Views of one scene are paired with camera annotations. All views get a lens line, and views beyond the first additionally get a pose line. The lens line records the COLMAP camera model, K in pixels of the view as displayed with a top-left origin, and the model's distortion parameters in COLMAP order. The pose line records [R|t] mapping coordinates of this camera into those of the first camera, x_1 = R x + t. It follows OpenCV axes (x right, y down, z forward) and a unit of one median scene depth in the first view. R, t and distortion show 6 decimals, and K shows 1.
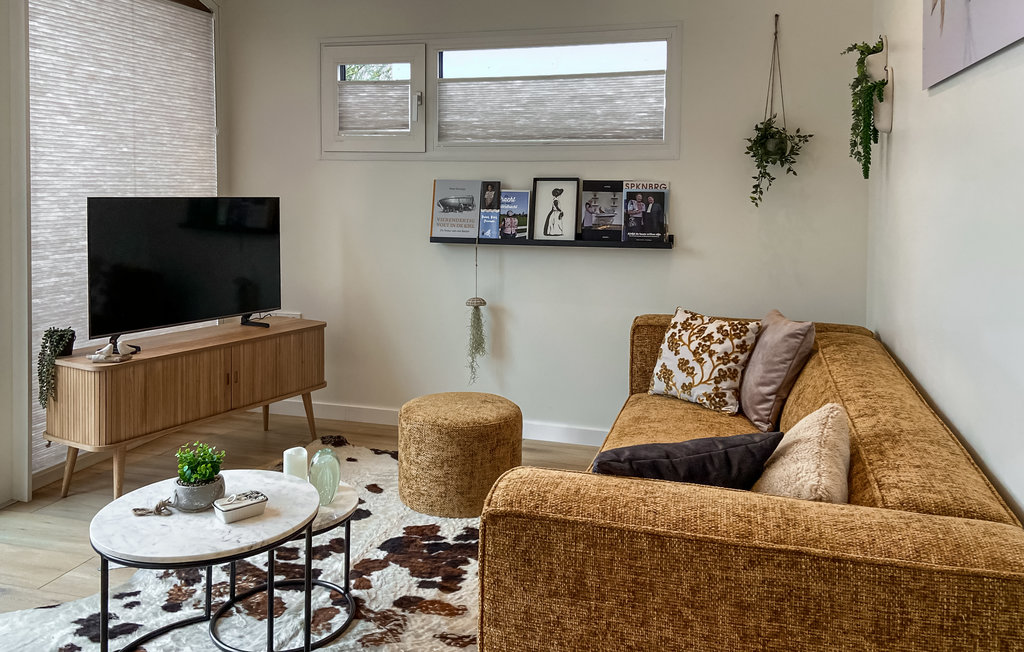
lens RADIAL K [[809.6, 0, 440.0], [0, 809.6, 209.8], [0, 0, 1]] dist [0.072480, -0.044927]
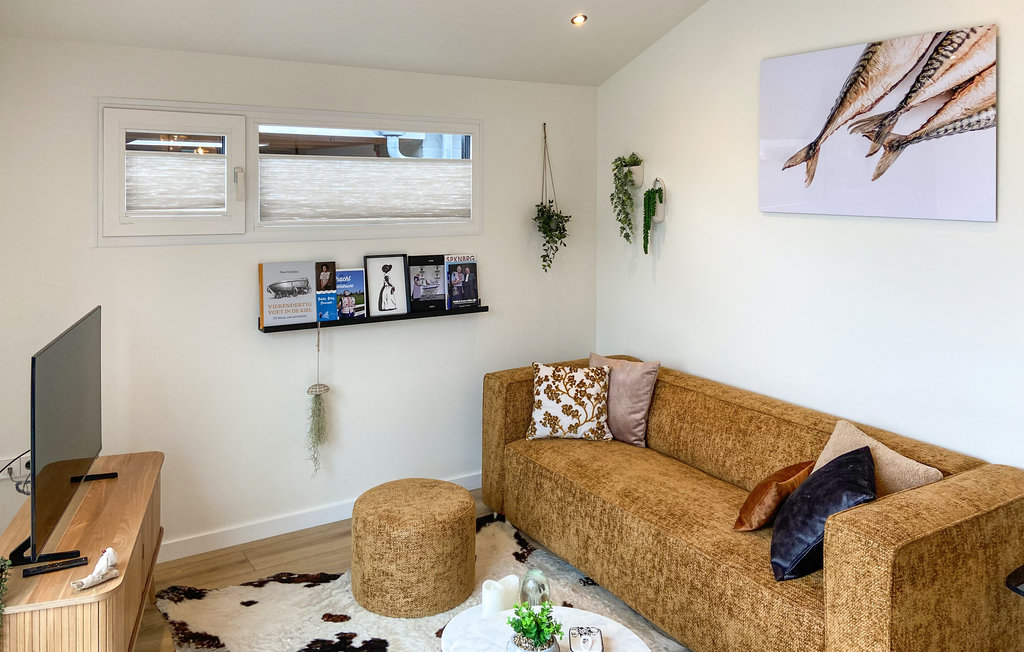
lens RADIAL K [[809.6, 0, 487.2], [0, 809.6, 190.8], [0, 0, 1]] dist [0.072480, -0.044927]
pose [[0.657826, -0.012623, 0.753064, -0.575840], [0.032656, 0.999397, -0.011774, -0.108286], [-0.752462, 0.032337, 0.657841, 0.207556]]
